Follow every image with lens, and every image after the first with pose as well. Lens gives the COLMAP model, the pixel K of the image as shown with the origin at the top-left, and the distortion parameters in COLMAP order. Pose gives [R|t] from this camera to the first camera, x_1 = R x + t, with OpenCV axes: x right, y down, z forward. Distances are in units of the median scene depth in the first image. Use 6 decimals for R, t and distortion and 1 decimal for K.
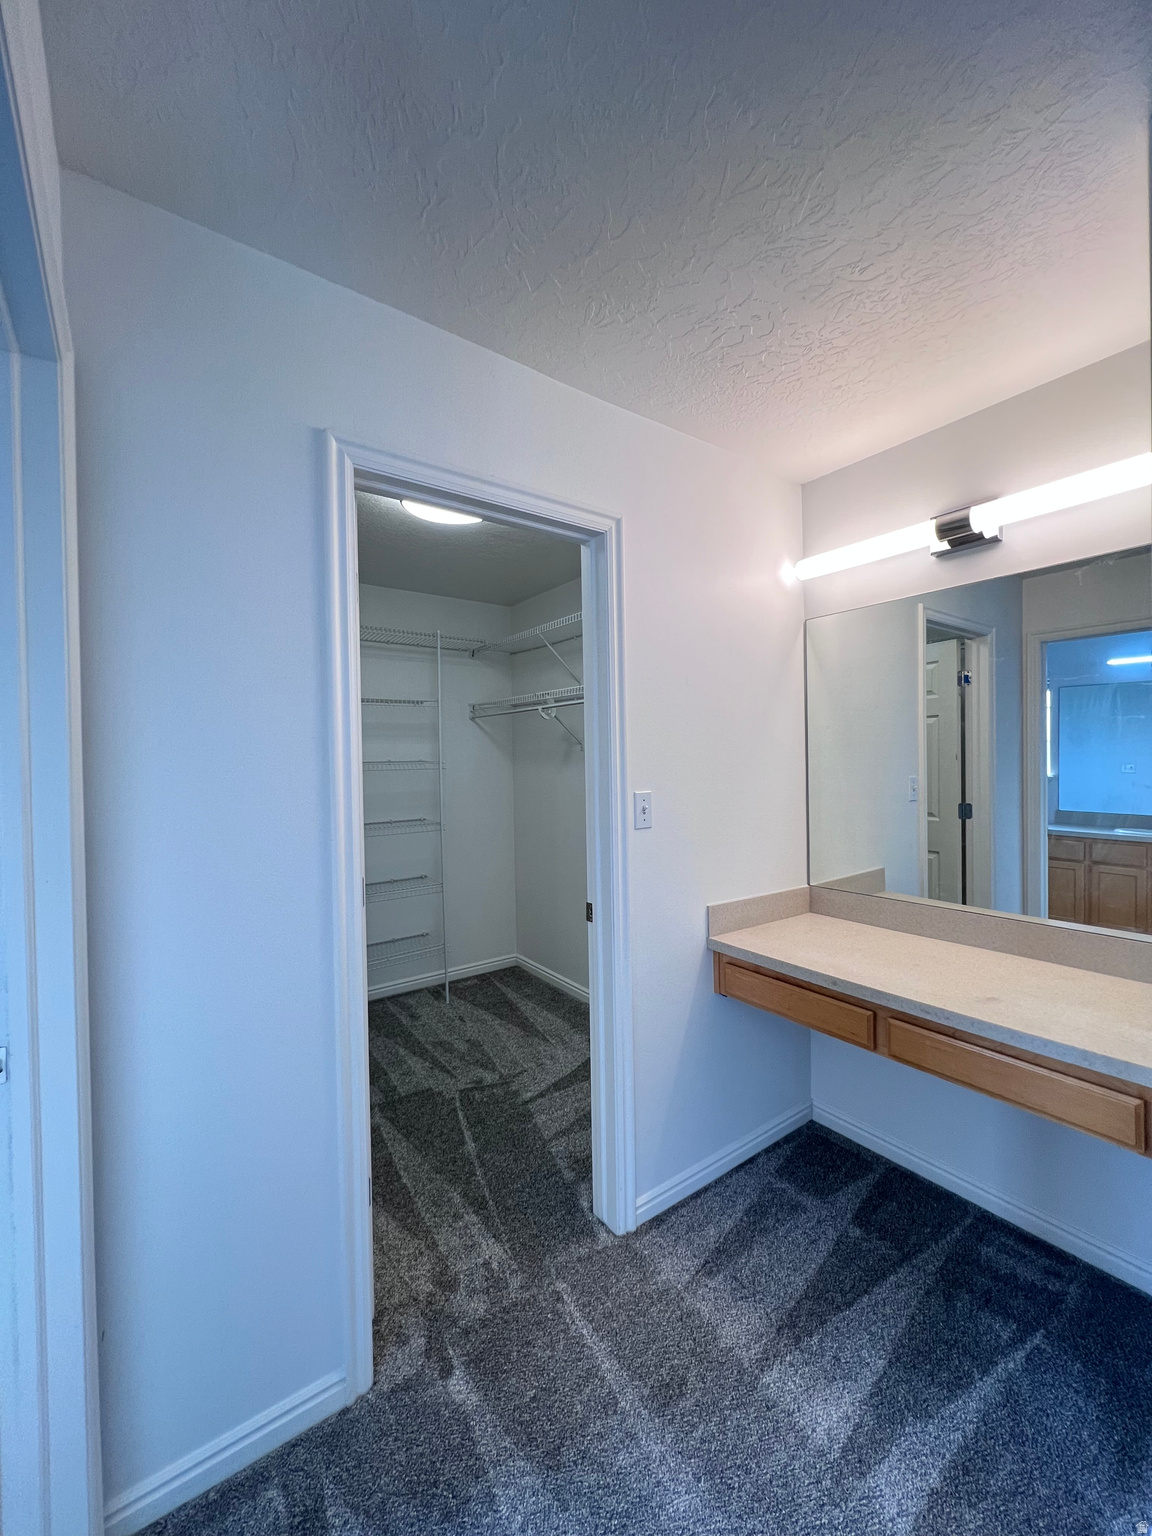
lens RADIAL K [[616.7, 0, 575.9], [0, 616.7, 763.4], [0, 0, 1]] dist [0.002287, 0.000162]
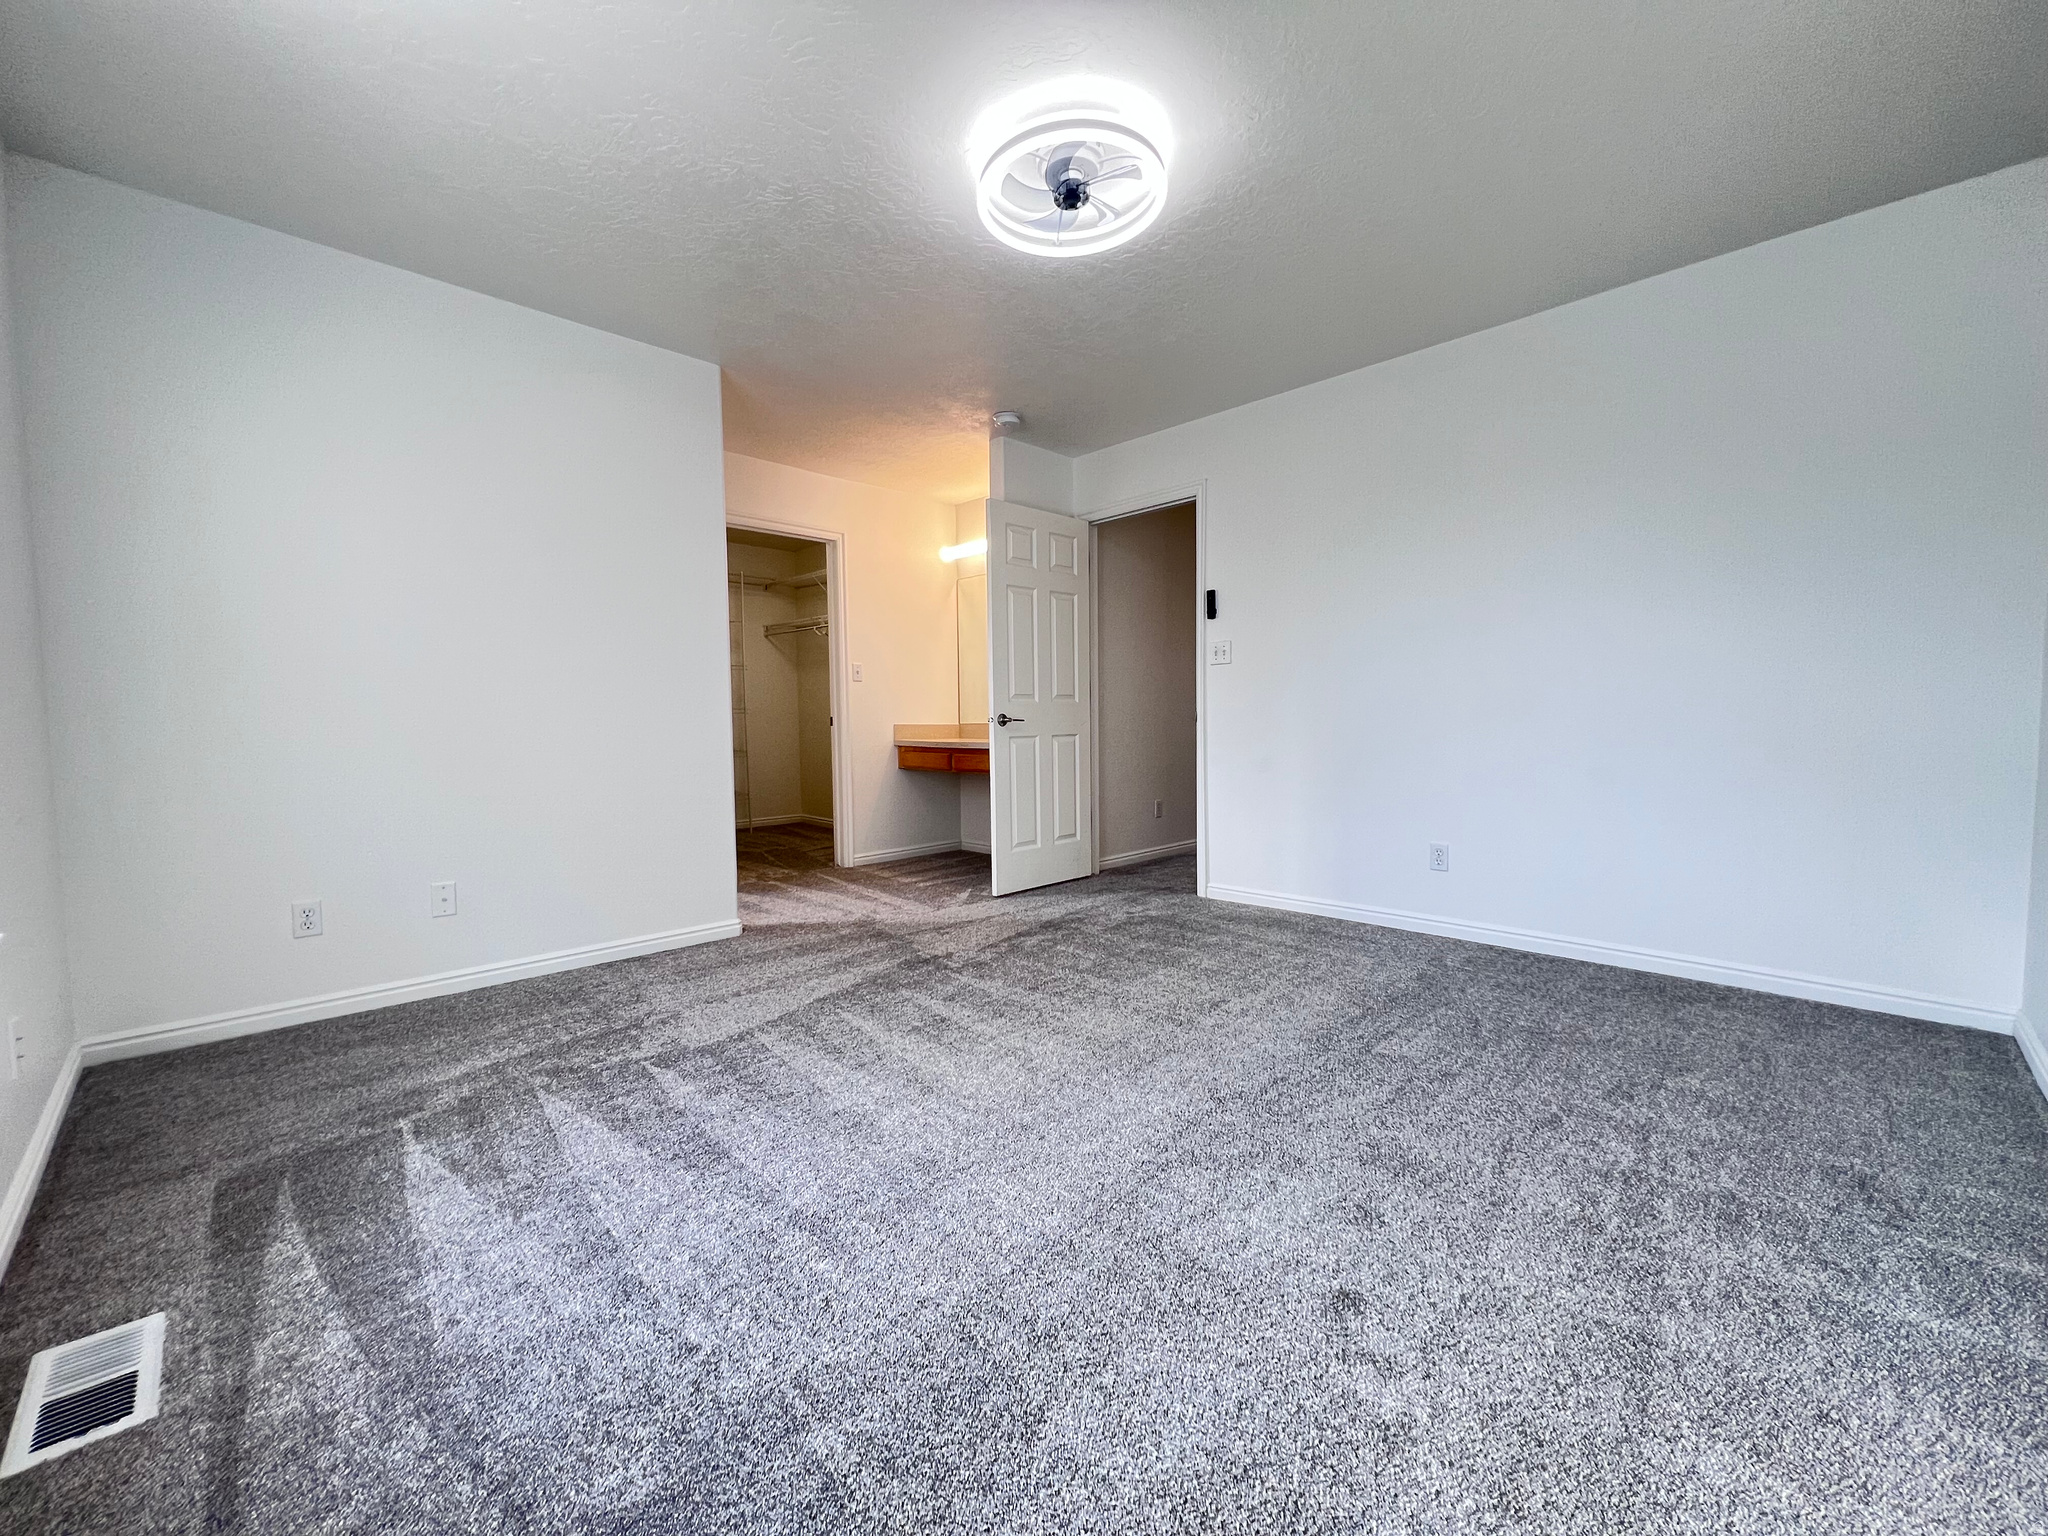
lens RADIAL K [[822.2, 0, 1022.2], [0, 822.2, 769.2], [0, 0, 1]] dist [0.002287, 0.000162]
pose [[0.988614, -0.004577, 0.150407, 0.215904], [-0.003778, 0.998467, 0.055217, 0.221528], [-0.150429, -0.055157, 0.987081, -1.662789]]
